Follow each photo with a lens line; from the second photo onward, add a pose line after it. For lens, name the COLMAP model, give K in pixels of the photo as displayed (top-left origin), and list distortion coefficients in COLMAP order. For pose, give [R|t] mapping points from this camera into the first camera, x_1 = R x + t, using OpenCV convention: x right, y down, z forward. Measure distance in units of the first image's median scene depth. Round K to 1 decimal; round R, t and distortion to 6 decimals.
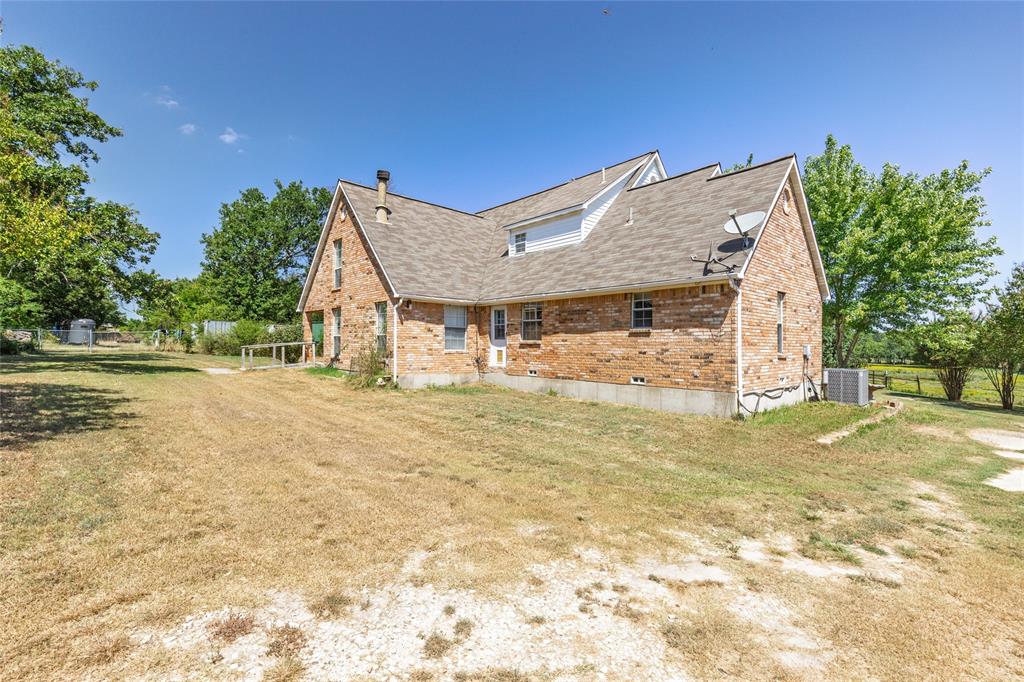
lens RADIAL K [[469.2, 0, 511.9], [0, 469.2, 346.2], [0, 0, 1]] dist [-0.000931, 0.000183]
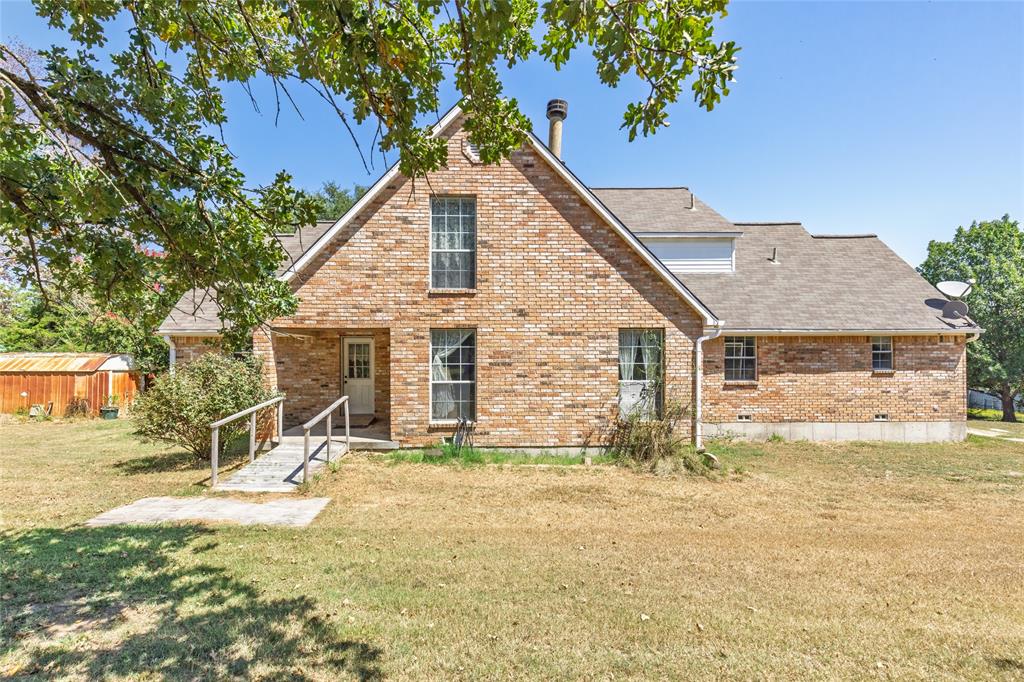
lens RADIAL K [[469.2, 0, 511.9], [0, 469.2, 346.2], [0, 0, 1]] dist [-0.000931, 0.000183]
pose [[0.643176, 0.007385, 0.765682, -1.087161], [0.008601, 0.999821, -0.016868, -0.078936], [-0.765670, 0.017434, 0.642998, 0.933742]]
